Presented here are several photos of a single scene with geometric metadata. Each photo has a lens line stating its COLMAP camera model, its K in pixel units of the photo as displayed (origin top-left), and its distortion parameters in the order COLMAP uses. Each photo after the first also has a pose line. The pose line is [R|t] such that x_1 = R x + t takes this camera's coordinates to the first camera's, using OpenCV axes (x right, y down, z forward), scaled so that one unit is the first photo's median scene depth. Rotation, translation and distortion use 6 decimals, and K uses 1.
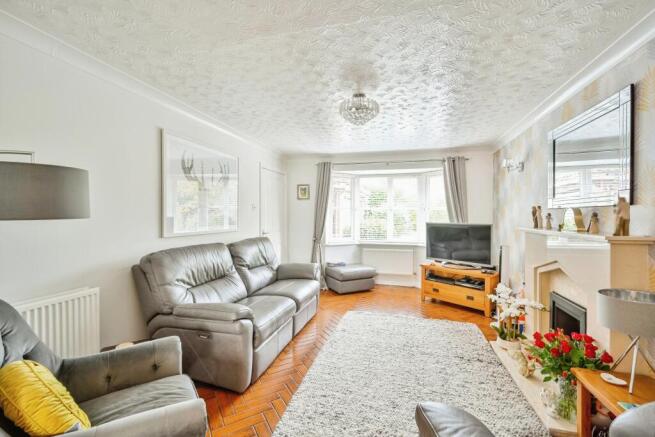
lens RADIAL K [[287.5, 0, 327.7], [0, 287.5, 217.3], [0, 0, 1]] dist [-0.000120, 0.000026]
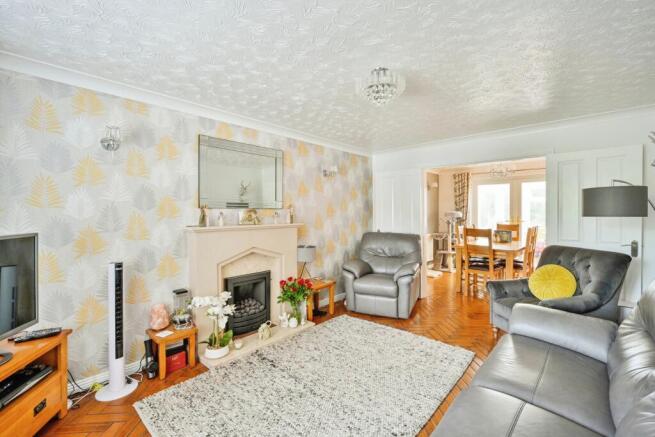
lens RADIAL K [[287.5, 0, 327.6], [0, 287.5, 215.7], [0, 0, 1]] dist [-0.000120, 0.000026]
pose [[-0.881454, -0.002283, 0.472264, -0.142462], [0.006490, 0.999835, 0.016946, -0.009536], [-0.472225, 0.018002, -0.881294, 1.876822]]
